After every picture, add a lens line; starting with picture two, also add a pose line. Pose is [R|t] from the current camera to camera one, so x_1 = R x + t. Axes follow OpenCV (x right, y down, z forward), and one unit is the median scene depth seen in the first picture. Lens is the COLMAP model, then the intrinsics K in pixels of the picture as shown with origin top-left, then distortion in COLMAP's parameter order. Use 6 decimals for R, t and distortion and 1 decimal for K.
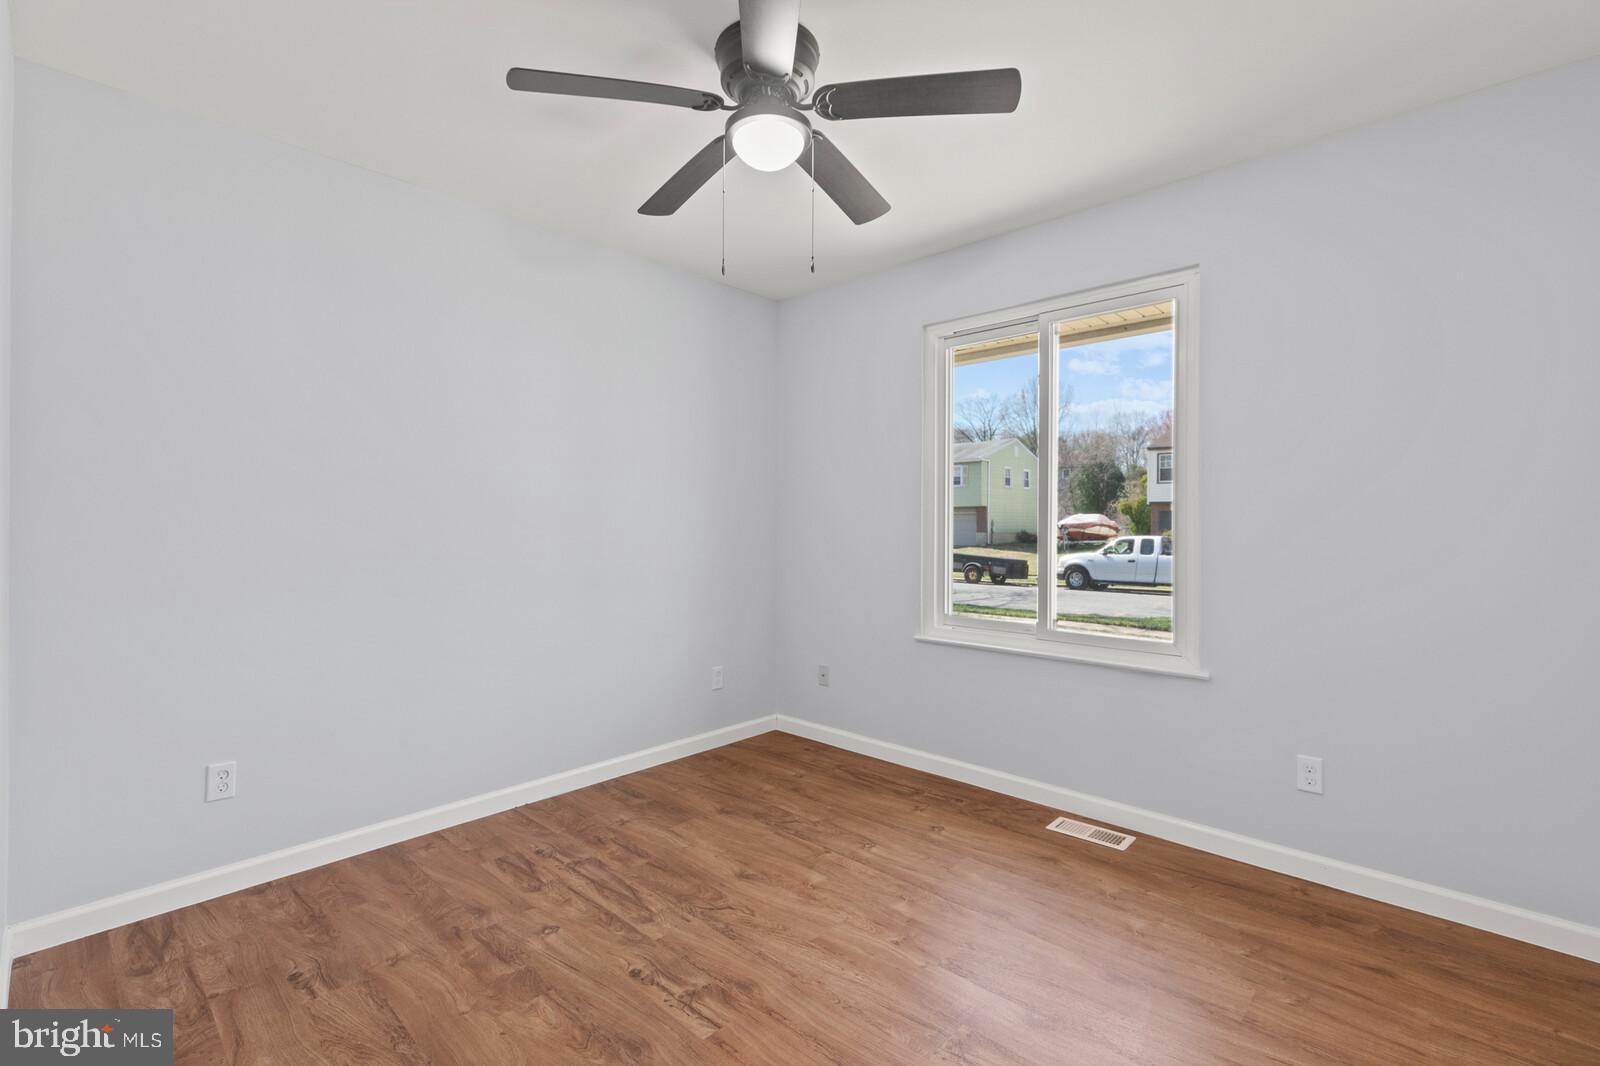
lens RADIAL K [[711.9, 0, 800.7], [0, 711.9, 517.4], [0, 0, 1]] dist [0.005019, -0.000616]
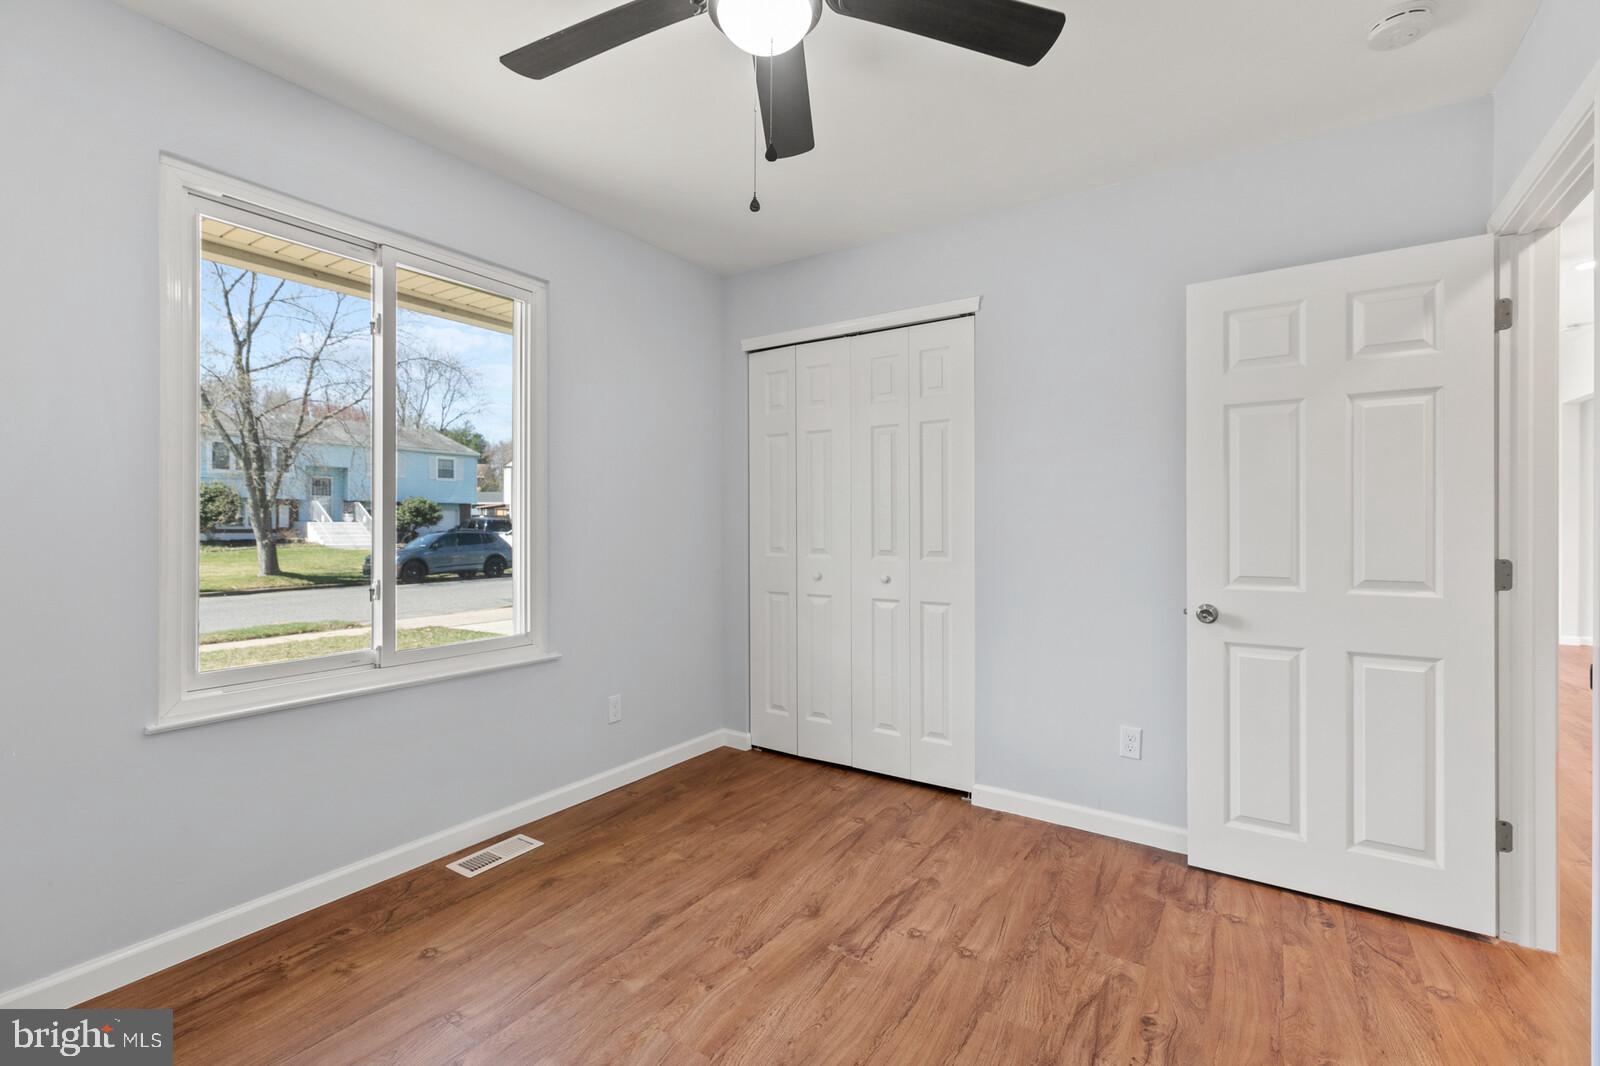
lens RADIAL K [[711.9, 0, 800.7], [0, 711.9, 517.4], [0, 0, 1]] dist [0.005019, -0.000616]
pose [[-0.169135, 0.005795, 0.985576, -0.696638], [-0.015842, 0.999838, -0.008598, 0.009126], [-0.985466, -0.017067, -0.169015, 0.942146]]
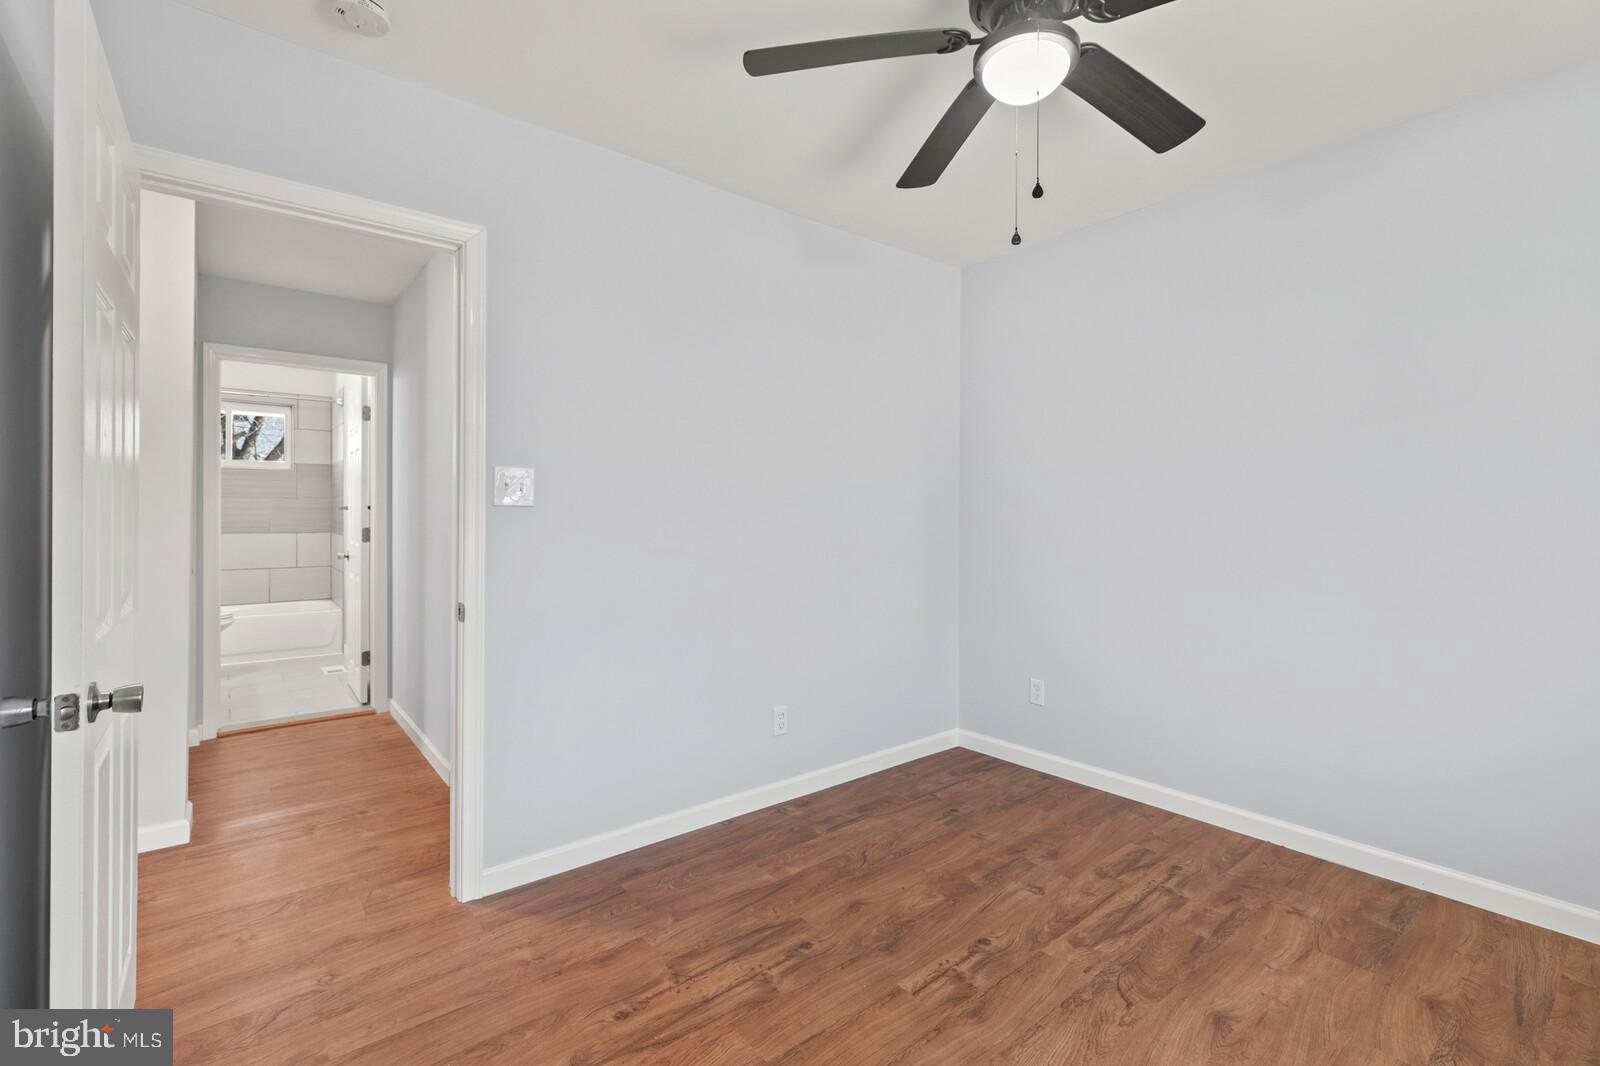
lens RADIAL K [[715.9, 0, 804.3], [0, 715.9, 513.2], [0, 0, 1]] dist [0.005247, -0.000313]
pose [[-0.127105, -0.001521, -0.991888, 0.718048], [0.009325, 0.999953, -0.002729, 0.004194], [0.991845, -0.009597, -0.127084, 0.734865]]
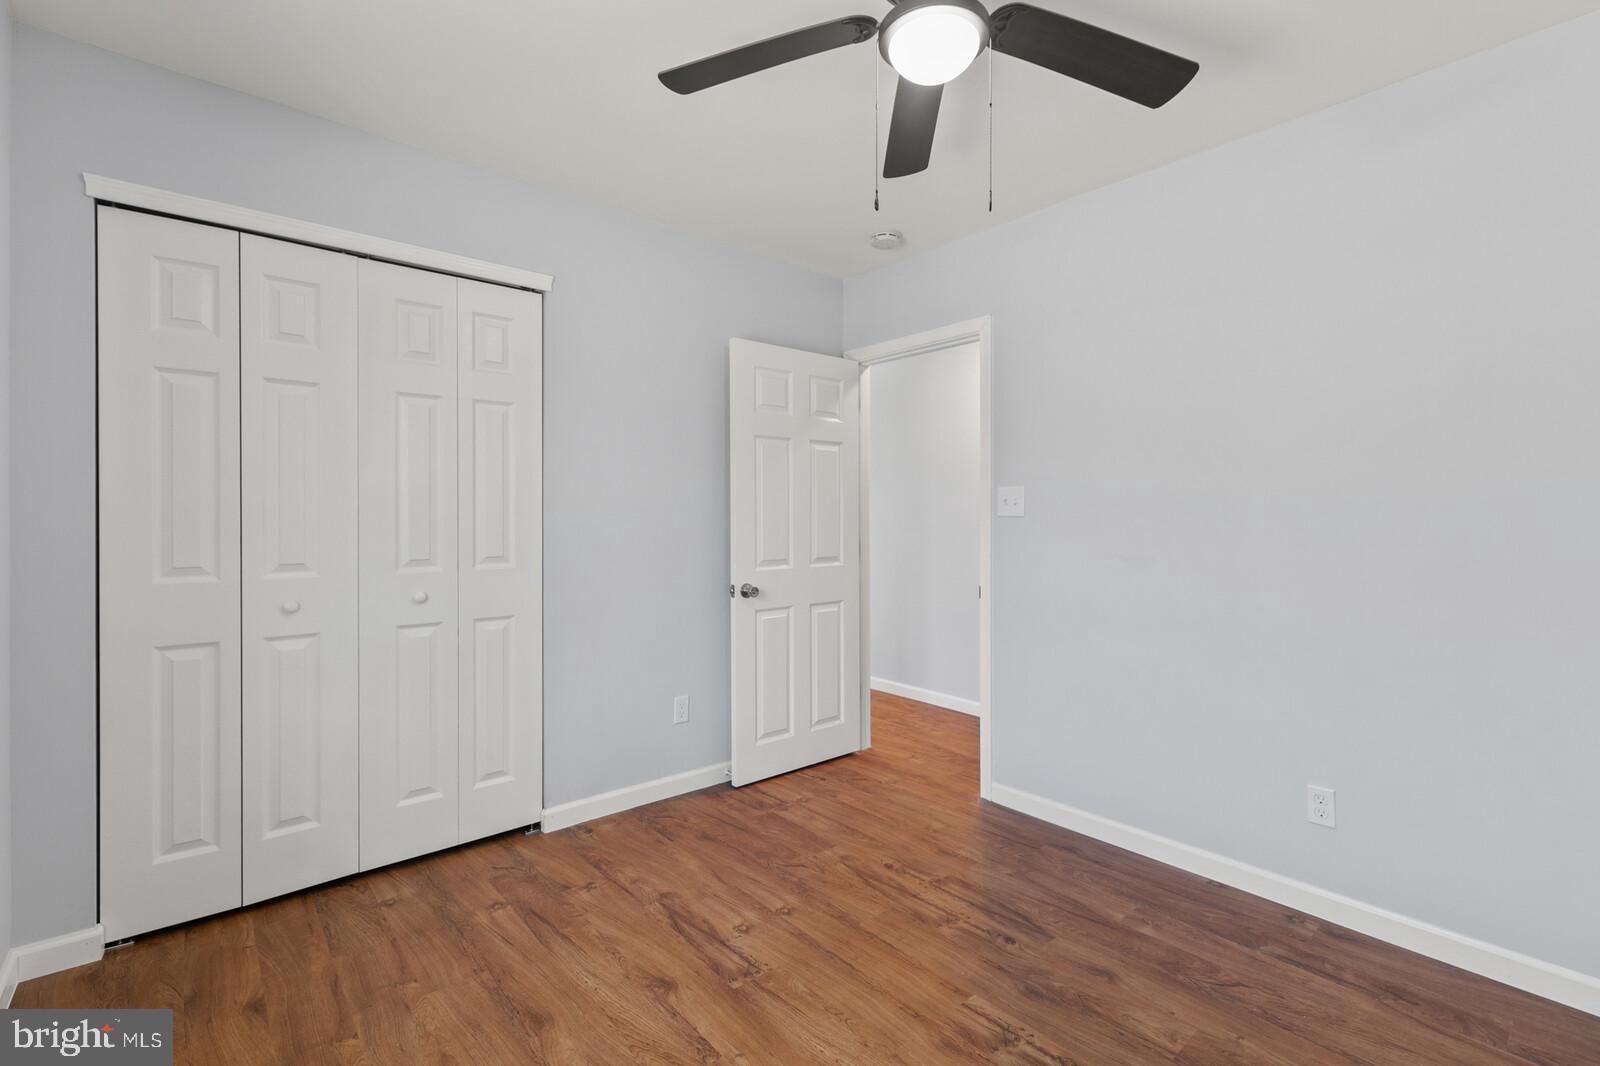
lens RADIAL K [[711.9, 0, 800.7], [0, 711.9, 517.4], [0, 0, 1]] dist [0.005019, -0.000616]
pose [[-0.994919, -0.003423, 0.100619, 0.016115], [-0.005053, 0.999860, -0.015951, 0.011162], [-0.100550, -0.016378, -0.994797, 1.558728]]
